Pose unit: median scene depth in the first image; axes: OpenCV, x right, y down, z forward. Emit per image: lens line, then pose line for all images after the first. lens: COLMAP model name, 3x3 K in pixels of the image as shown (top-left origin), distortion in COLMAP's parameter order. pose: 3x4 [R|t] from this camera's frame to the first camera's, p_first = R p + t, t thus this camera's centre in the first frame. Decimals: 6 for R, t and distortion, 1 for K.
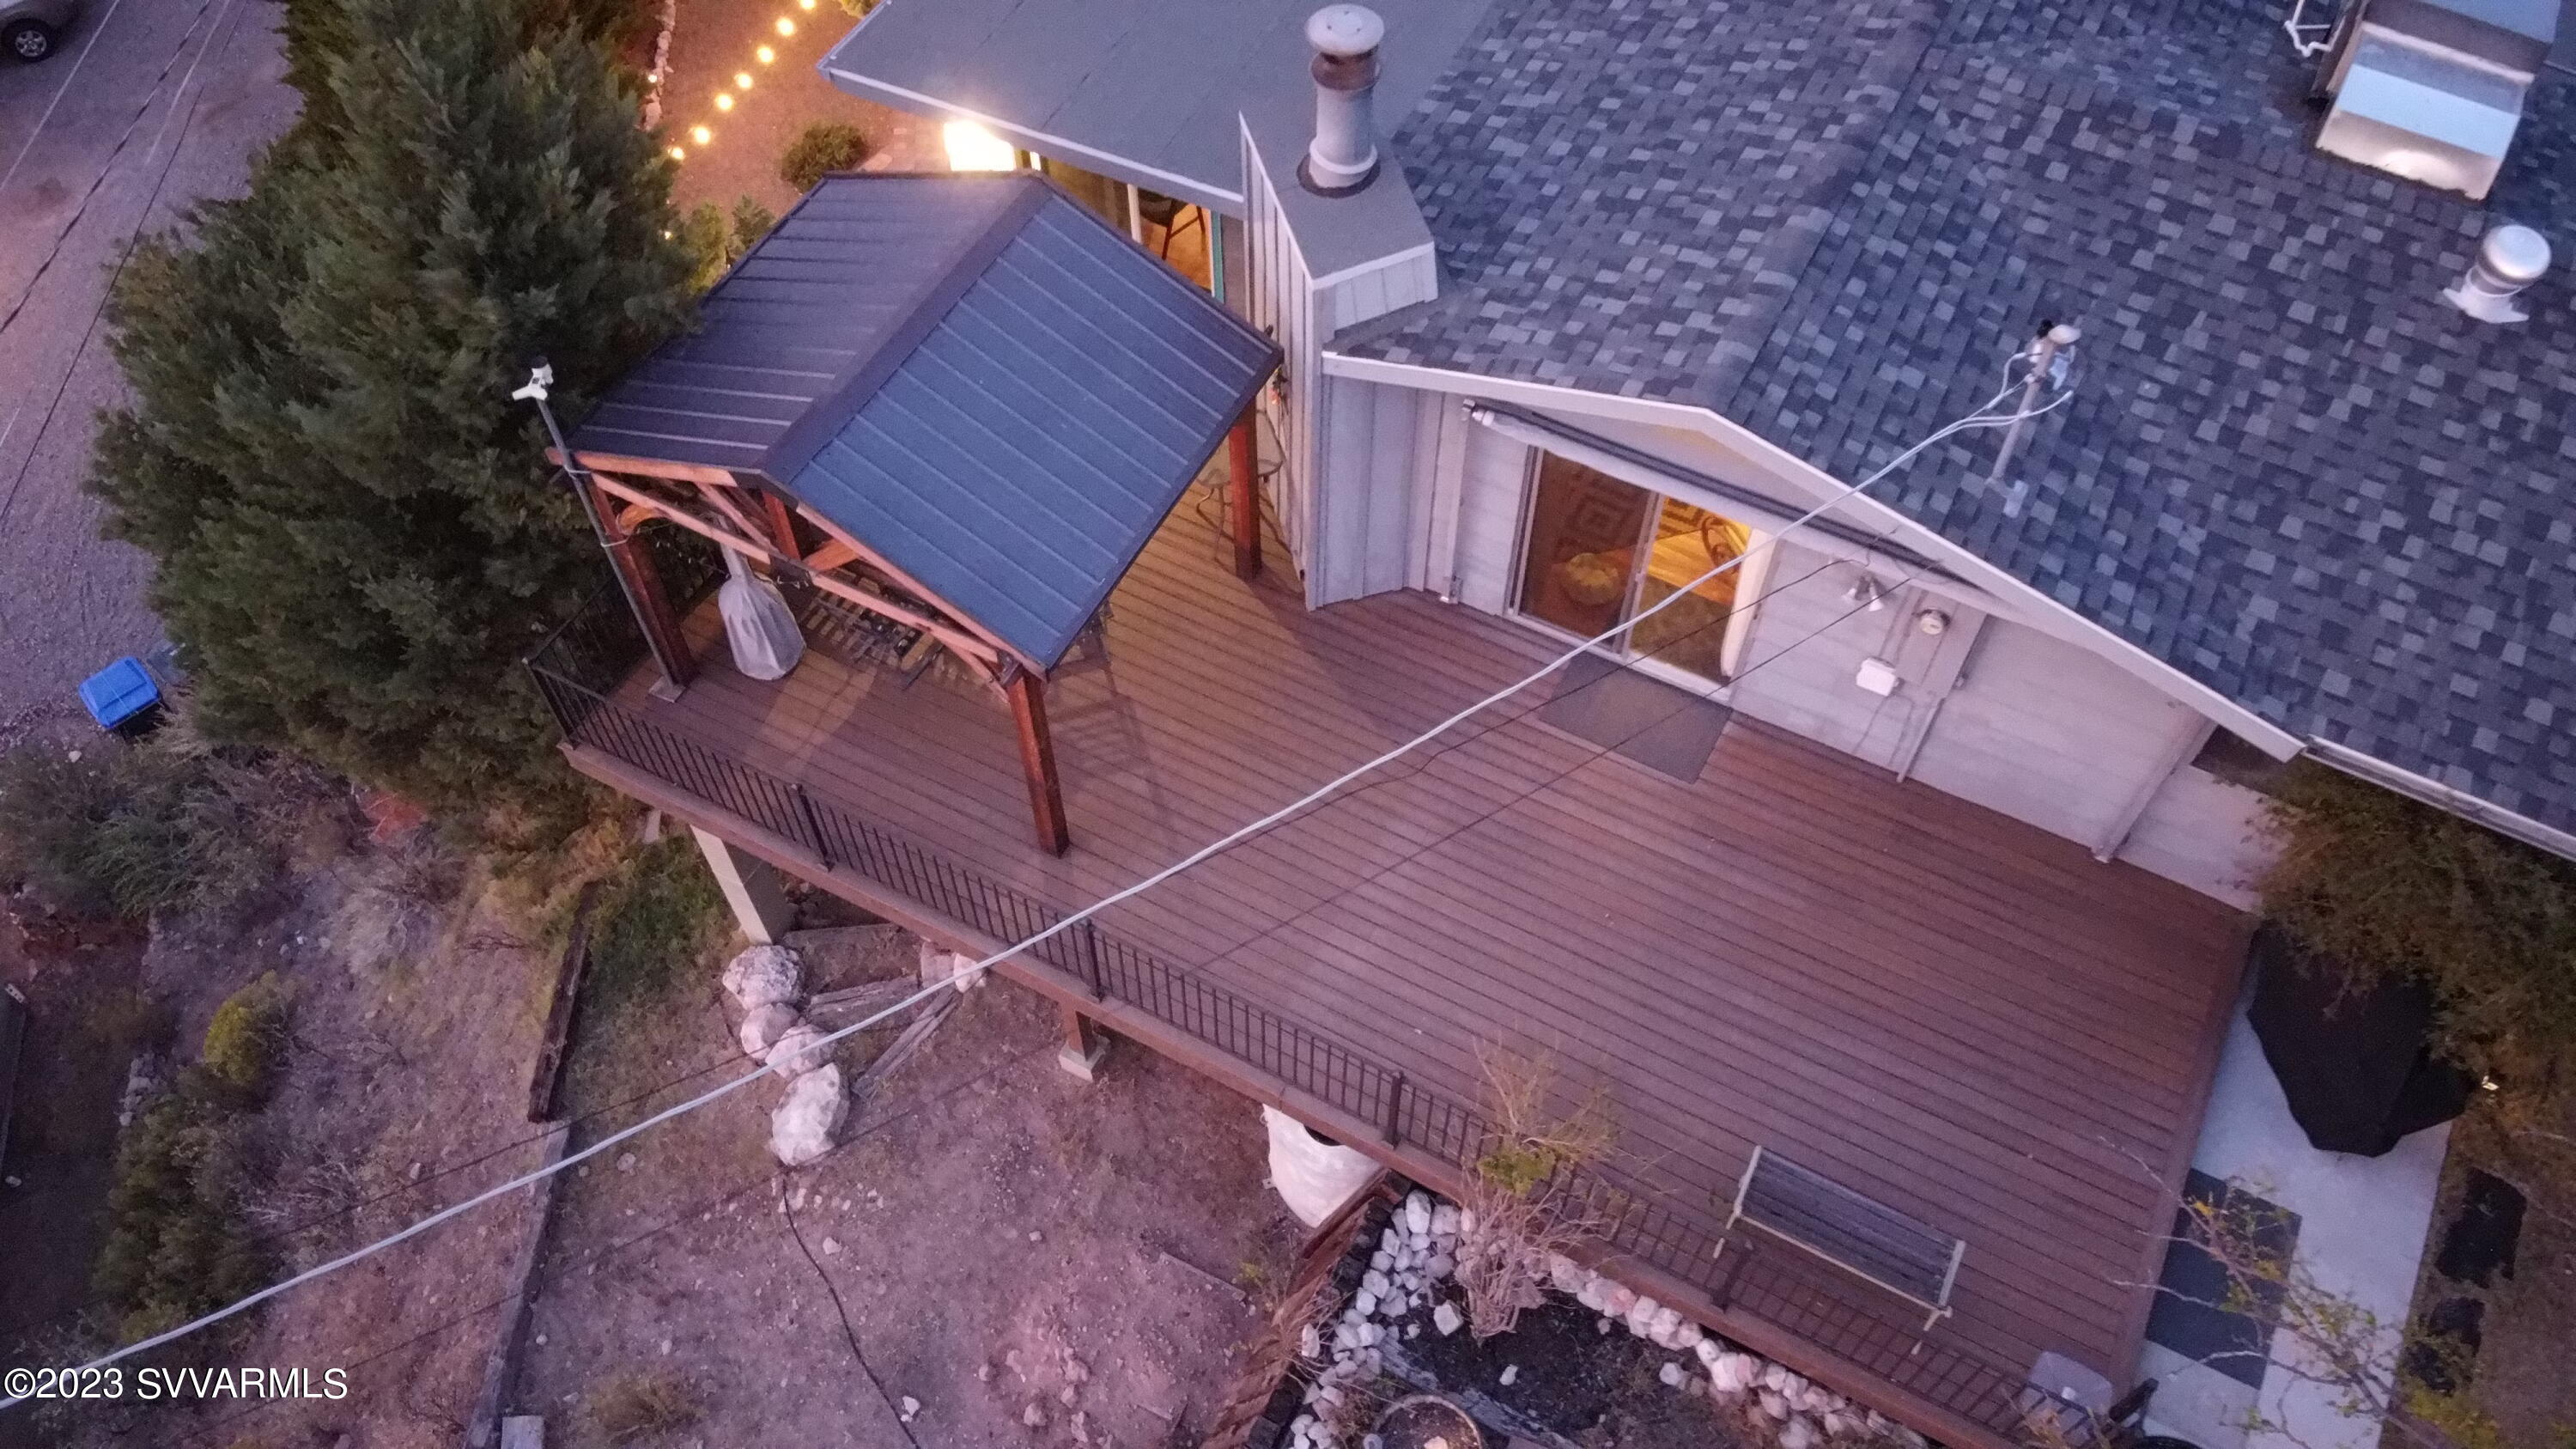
lens RADIAL K [[1944.6, 0, 1290.0], [0, 1944.6, 708.5], [0, 0, 1]] dist [0.137832, -0.295962]
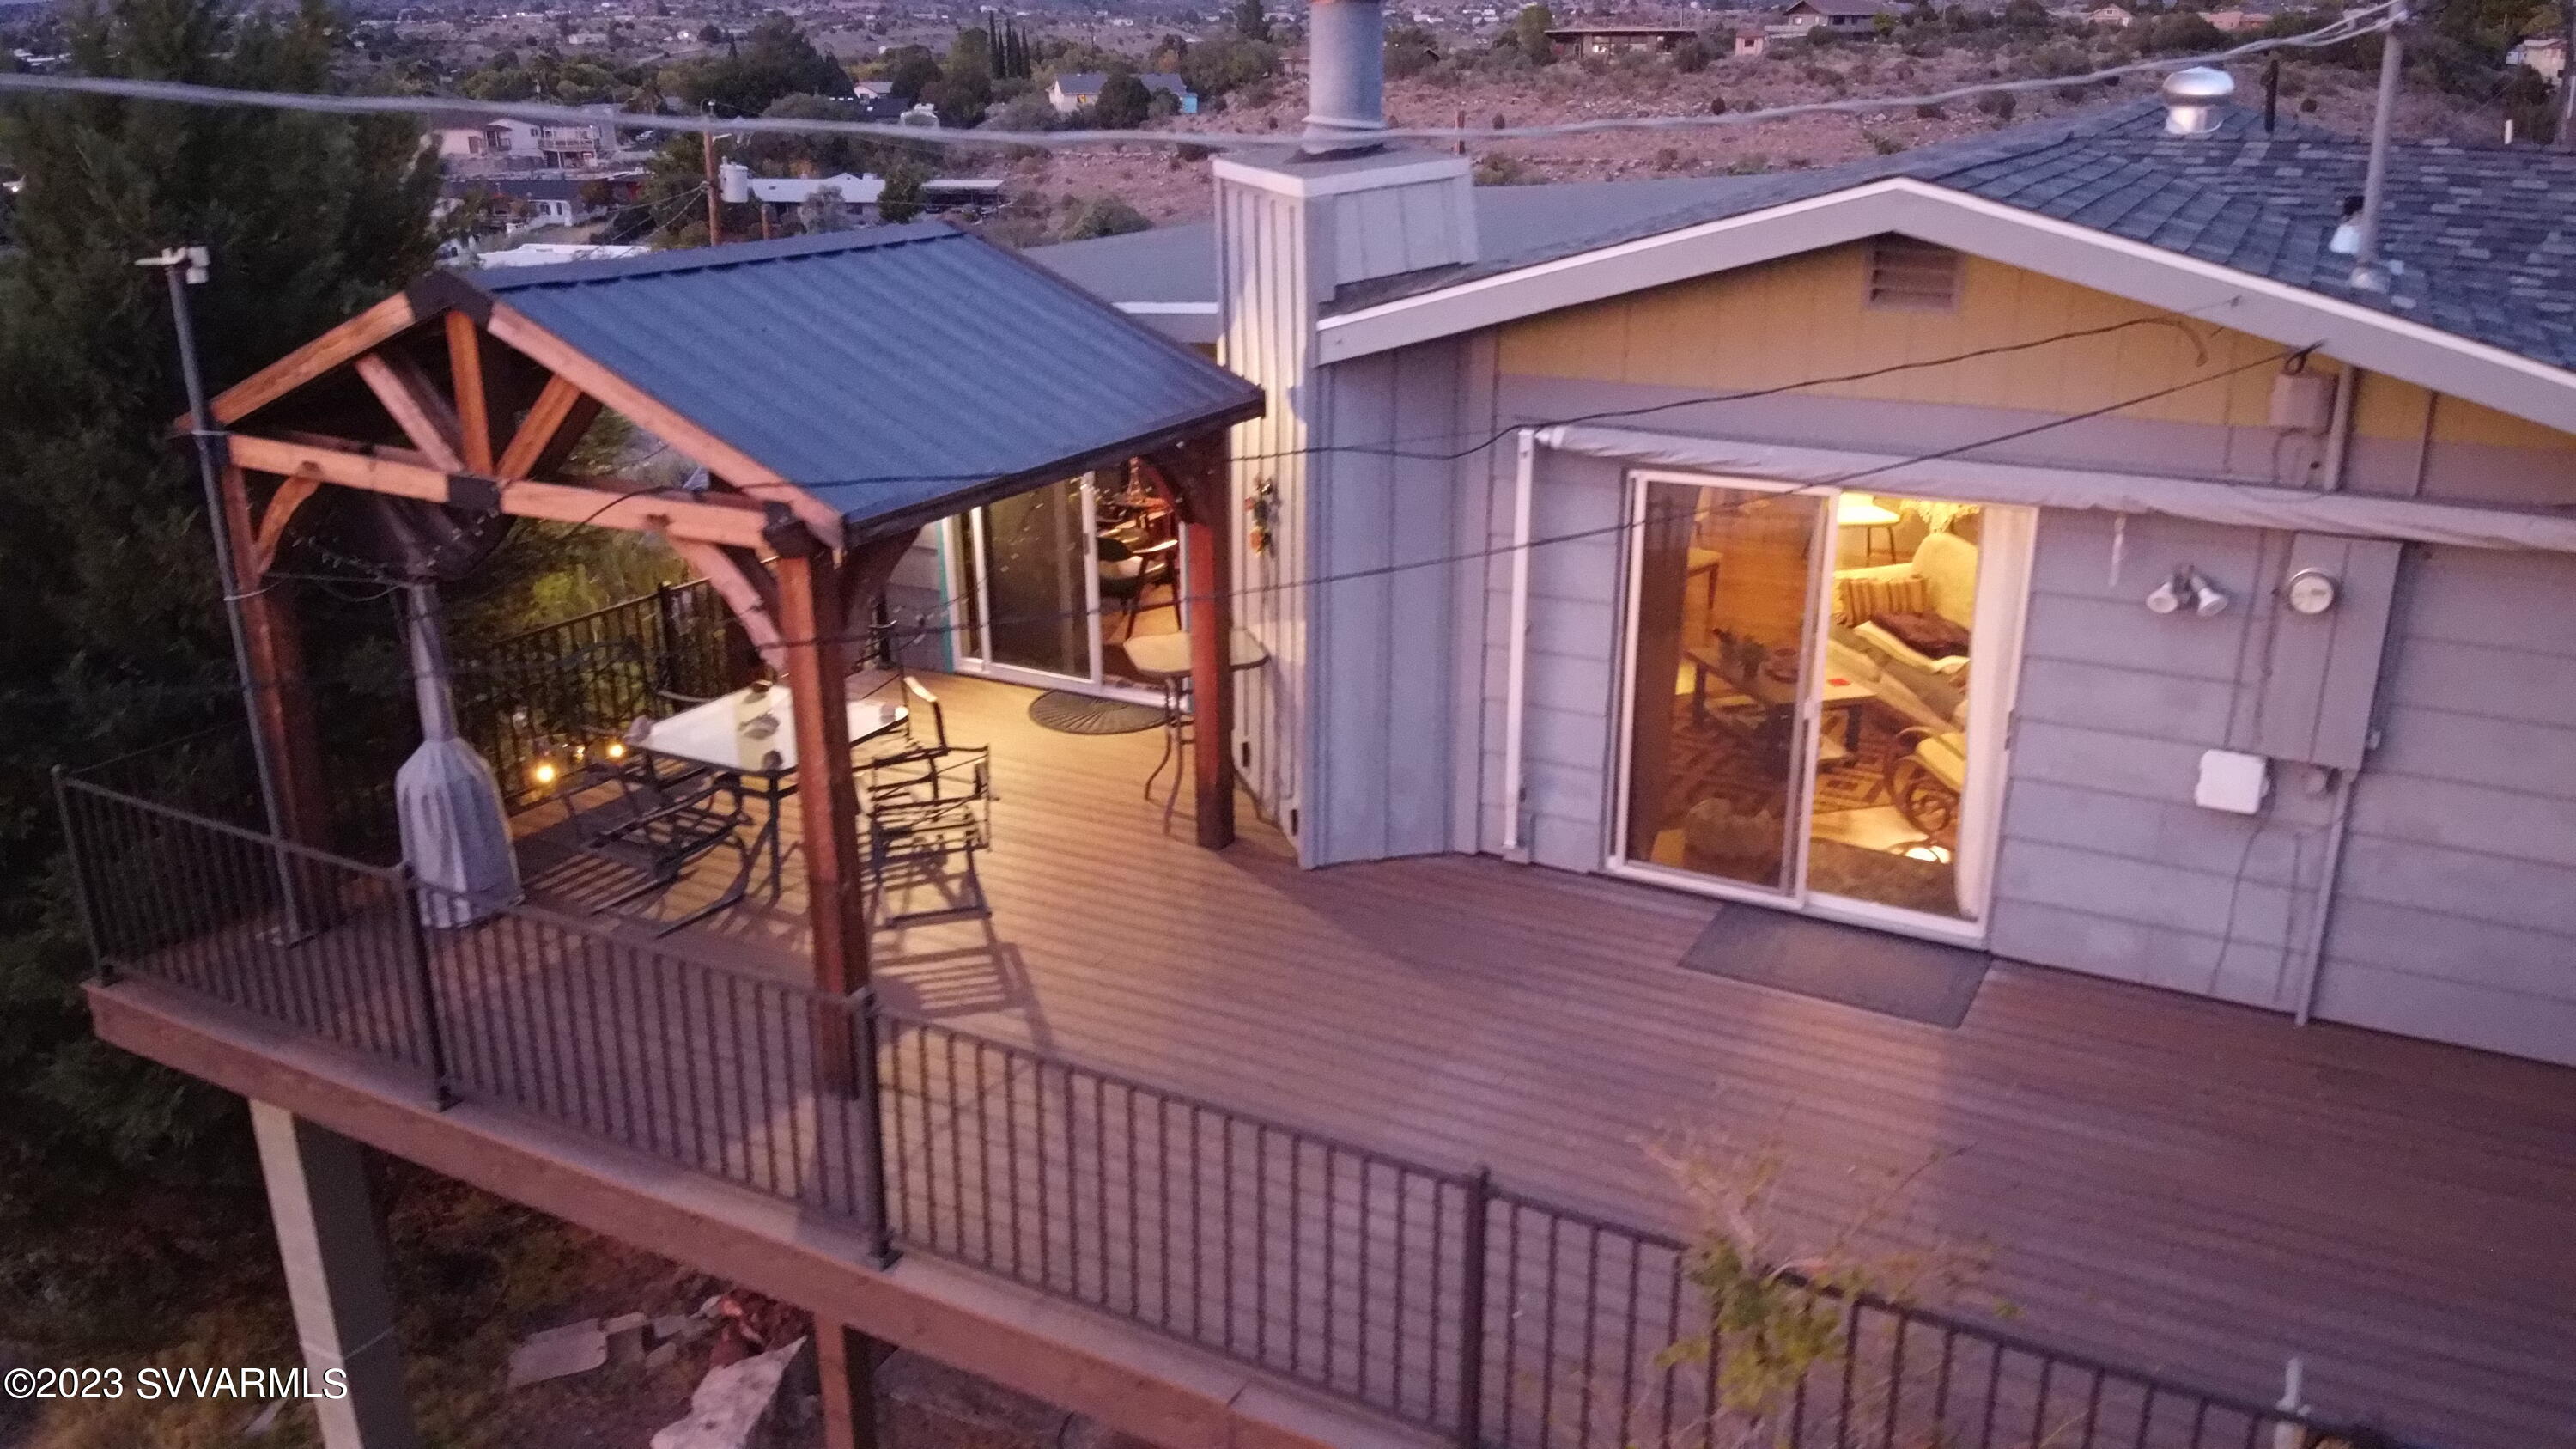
lens RADIAL K [[1944.6, 0, 1290.0], [0, 1944.6, 708.5], [0, 0, 1]] dist [0.137832, -0.295962]
pose [[0.999921, -0.000163, -0.012553, 0.013648], [-0.007251, 0.808735, -0.588129, 0.308285], [0.010248, 0.588174, 0.808670, 0.457127]]
